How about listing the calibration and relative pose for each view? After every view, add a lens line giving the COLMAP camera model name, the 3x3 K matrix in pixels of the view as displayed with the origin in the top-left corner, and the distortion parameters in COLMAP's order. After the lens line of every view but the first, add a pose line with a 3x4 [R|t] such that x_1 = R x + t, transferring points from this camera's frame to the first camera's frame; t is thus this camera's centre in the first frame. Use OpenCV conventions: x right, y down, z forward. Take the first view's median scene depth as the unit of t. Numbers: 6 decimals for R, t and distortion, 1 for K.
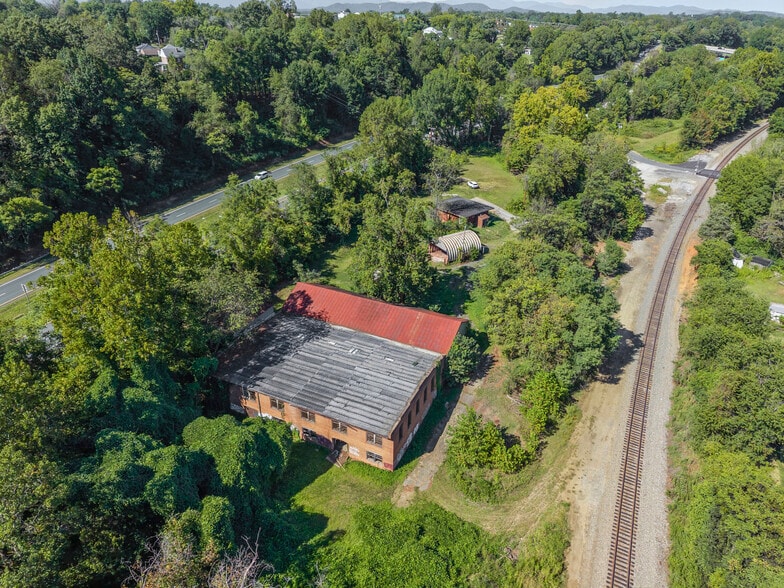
lens RADIAL K [[531.1, 0, 392.0], [0, 531.1, 294.0], [0, 0, 1]] dist [-0.004153, -0.004224]
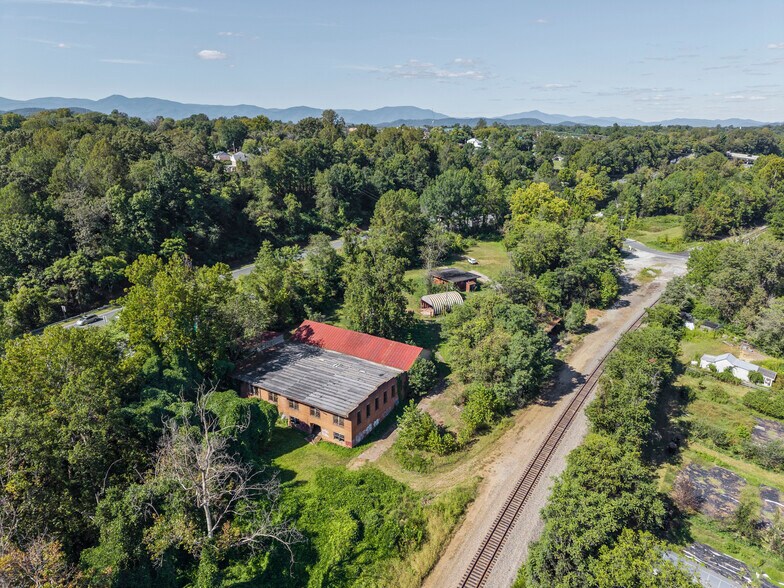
lens RADIAL K [[531.1, 0, 392.0], [0, 531.1, 294.0], [0, 0, 1]] dist [-0.004153, -0.004224]
pose [[0.993970, 0.026381, -0.106430, 0.125818], [-0.045409, 0.982517, -0.180548, 0.104918], [0.099807, 0.184293, 0.977791, -0.187821]]
